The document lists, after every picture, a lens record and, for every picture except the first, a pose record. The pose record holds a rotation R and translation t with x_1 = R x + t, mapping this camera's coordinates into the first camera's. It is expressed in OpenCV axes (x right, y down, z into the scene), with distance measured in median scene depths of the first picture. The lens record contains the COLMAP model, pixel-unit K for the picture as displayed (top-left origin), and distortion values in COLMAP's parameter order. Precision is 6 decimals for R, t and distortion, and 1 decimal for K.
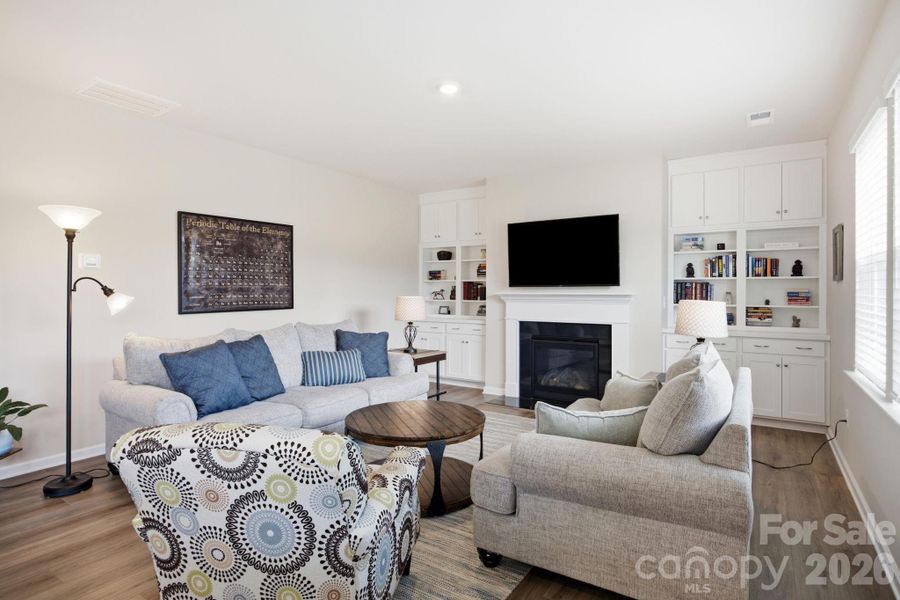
lens RADIAL K [[470.9, 0, 455.5], [0, 470.9, 295.5], [0, 0, 1]] dist [-0.004160, -0.000757]
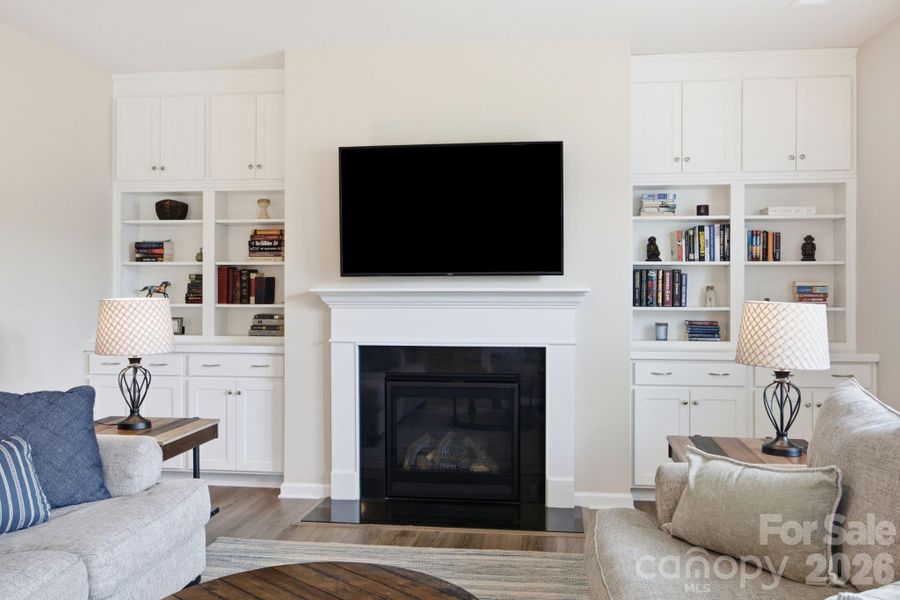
lens RADIAL K [[769.1, 0, 453.8], [0, 769.1, 295.4], [0, 0, 1]] dist [-0.015701, 0.015031]
pose [[0.901056, -0.007136, 0.433644, -0.134685], [0.005272, 0.999971, 0.005501, -0.002528], [-0.433671, -0.002670, 0.901067, 0.241168]]
